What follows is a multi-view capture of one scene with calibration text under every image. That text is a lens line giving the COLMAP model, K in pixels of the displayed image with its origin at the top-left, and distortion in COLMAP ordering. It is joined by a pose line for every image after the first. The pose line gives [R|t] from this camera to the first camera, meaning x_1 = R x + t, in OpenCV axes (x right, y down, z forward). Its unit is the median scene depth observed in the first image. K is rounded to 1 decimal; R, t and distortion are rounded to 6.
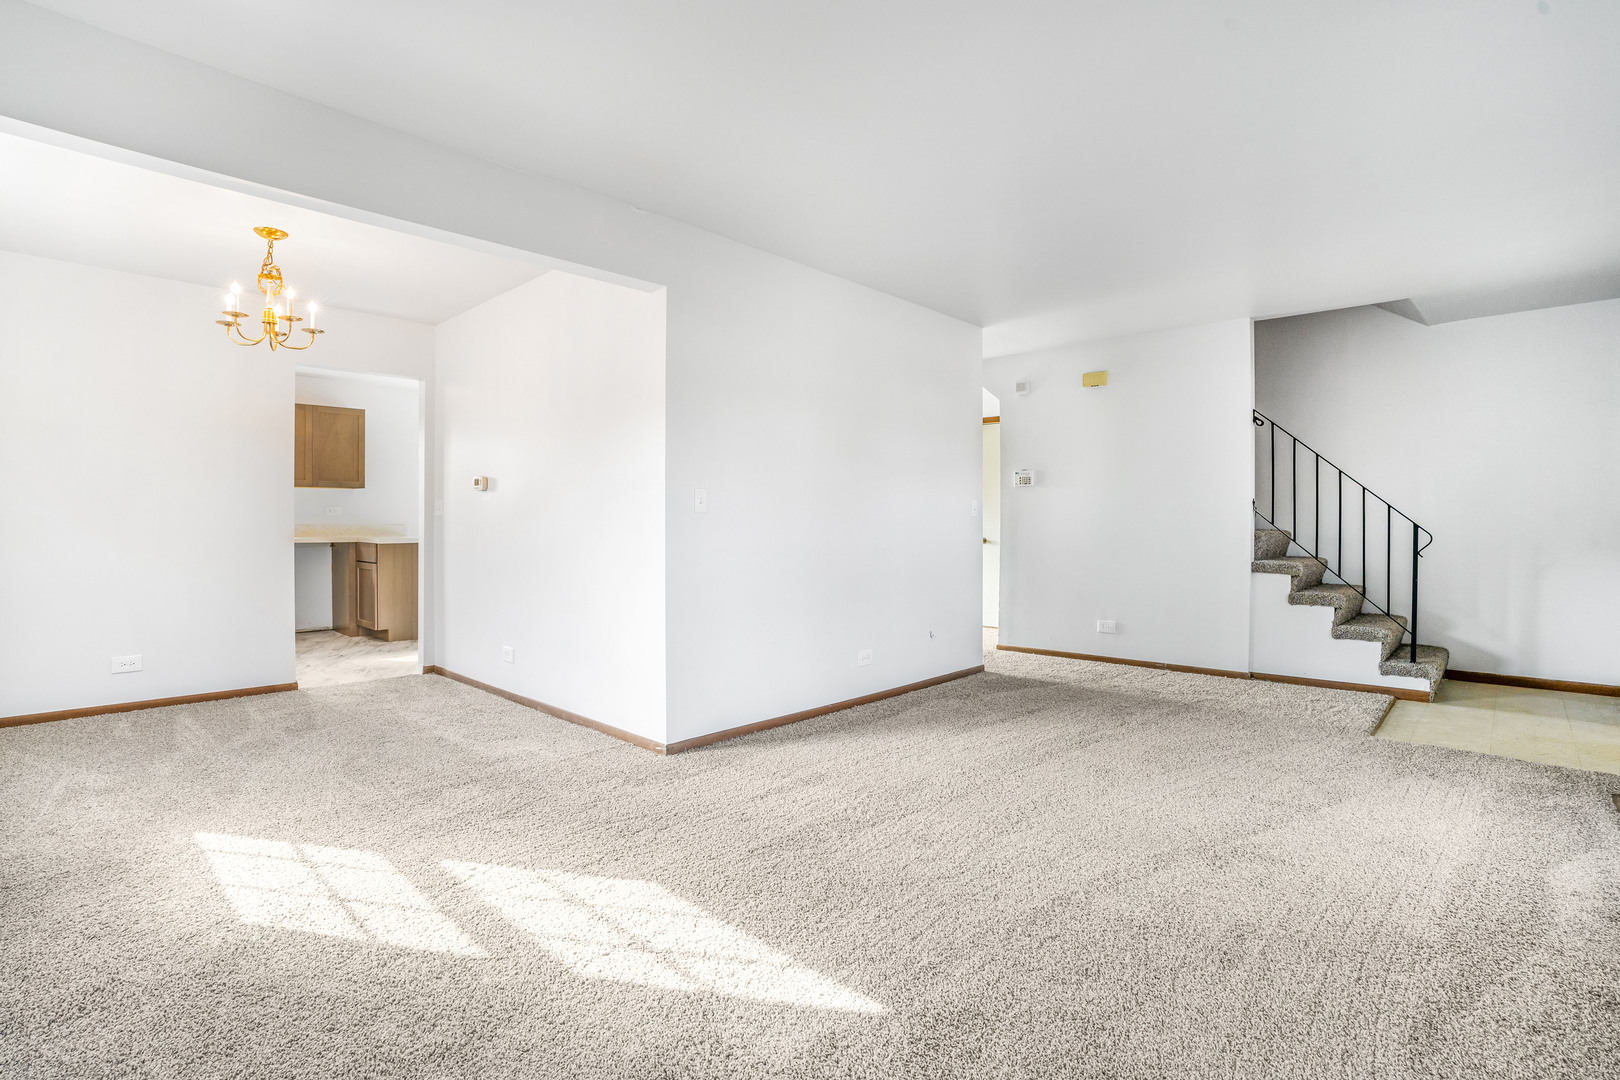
lens RADIAL K [[780.6, 0, 797.6], [0, 780.6, 530.2], [0, 0, 1]] dist [-0.016705, 0.000489]
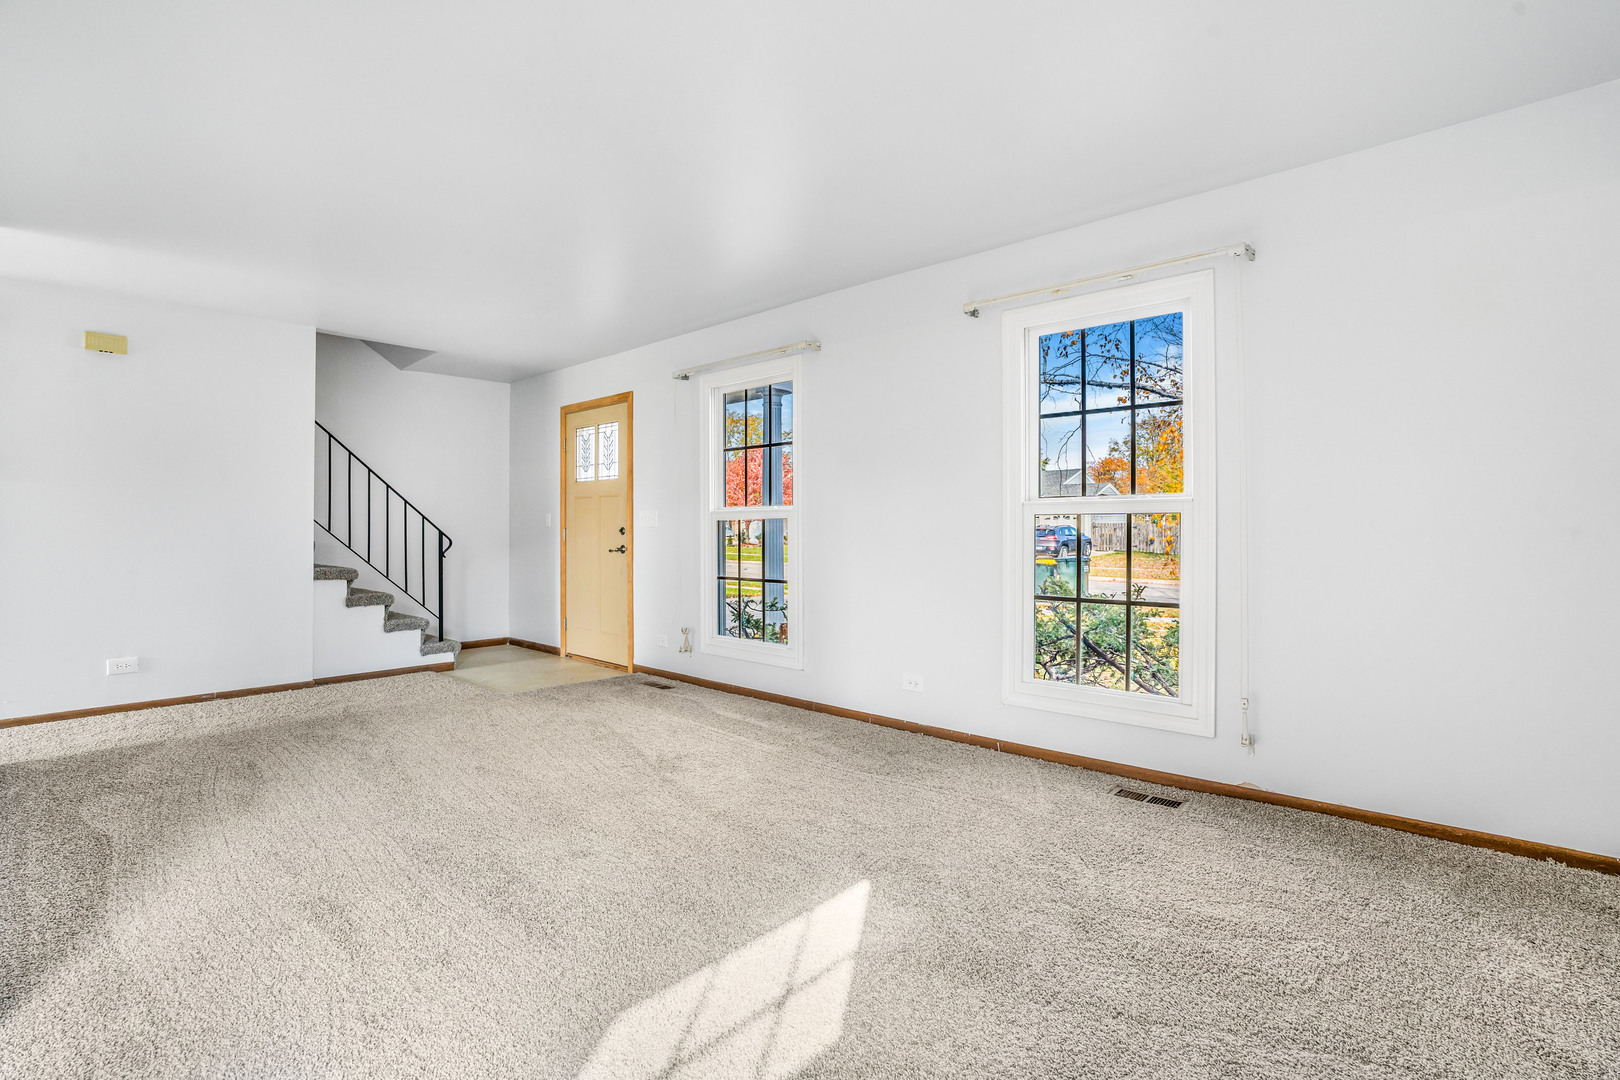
lens RADIAL K [[780.6, 0, 797.4], [0, 780.6, 536.3], [0, 0, 1]] dist [-0.016705, 0.000489]
pose [[-0.016367, -0.005513, 0.999851, -0.477766], [0.011285, 0.999920, 0.005698, -0.001503], [-0.999802, 0.011376, -0.016304, 0.430850]]
